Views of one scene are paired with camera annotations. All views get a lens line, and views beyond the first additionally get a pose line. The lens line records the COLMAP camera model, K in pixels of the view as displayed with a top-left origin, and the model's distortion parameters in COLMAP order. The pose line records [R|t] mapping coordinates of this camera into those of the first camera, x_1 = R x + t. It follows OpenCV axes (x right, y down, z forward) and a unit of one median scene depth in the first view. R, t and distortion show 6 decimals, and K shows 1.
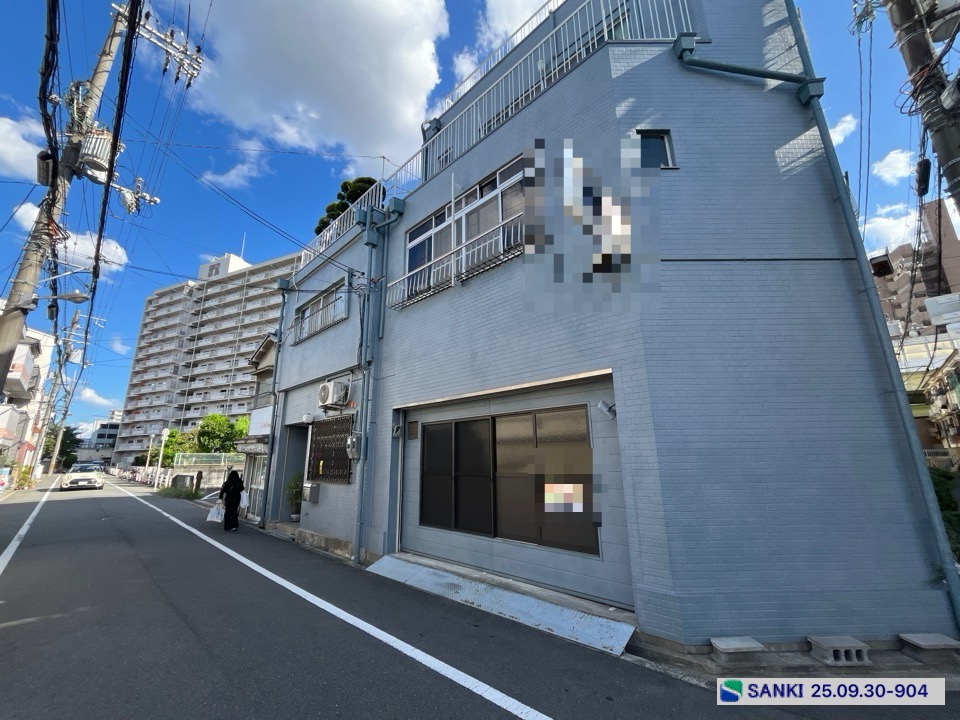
lens RADIAL K [[390.1, 0, 477.6], [0, 390.1, 359.9], [0, 0, 1]] dist [-0.002766, -0.000108]
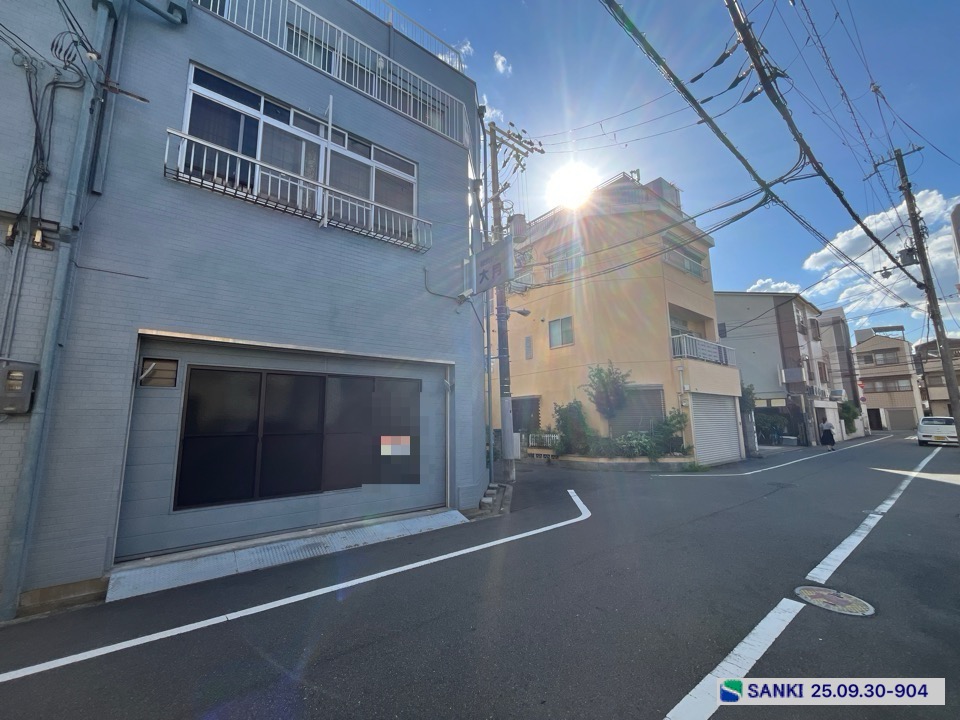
lens RADIAL K [[390.1, 0, 476.4], [0, 390.1, 361.7], [0, 0, 1]] dist [-0.002766, -0.000108]
pose [[0.123143, 0.162318, 0.979024, -0.907484], [-0.228689, 0.964623, -0.131165, 0.158586], [-0.965680, -0.207740, 0.155907, 0.494698]]
